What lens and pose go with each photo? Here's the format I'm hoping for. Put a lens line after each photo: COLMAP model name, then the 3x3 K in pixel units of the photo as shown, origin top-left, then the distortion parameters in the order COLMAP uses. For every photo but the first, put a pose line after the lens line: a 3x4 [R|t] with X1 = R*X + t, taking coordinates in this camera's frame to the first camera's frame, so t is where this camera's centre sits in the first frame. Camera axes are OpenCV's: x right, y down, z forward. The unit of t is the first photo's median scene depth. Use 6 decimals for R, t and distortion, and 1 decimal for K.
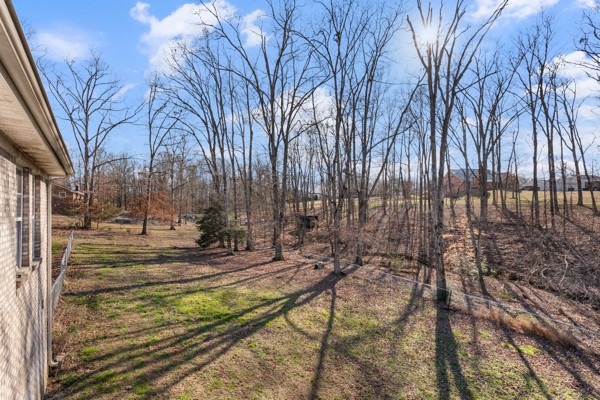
lens RADIAL K [[266.7, 0, 297.8], [0, 266.7, 198.6], [0, 0, 1]] dist [-0.000198, -0.000270]
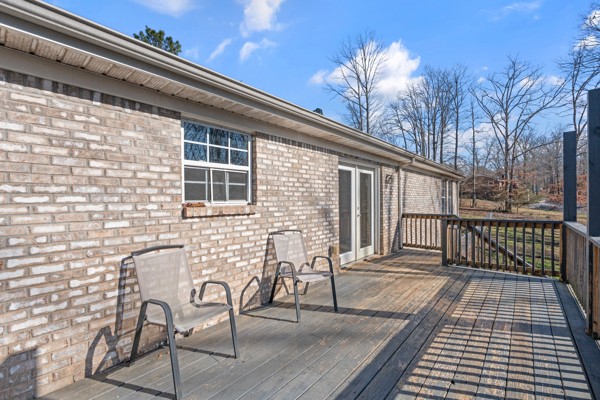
lens RADIAL K [[266.7, 0, 297.8], [0, 266.7, 198.6], [0, 0, 1]] dist [-0.000198, -0.000270]
pose [[0.196444, 0.009396, -0.980470, 0.167791], [0.038338, 0.999116, 0.017257, -0.002417], [0.979765, -0.040979, 0.195910, -0.126042]]
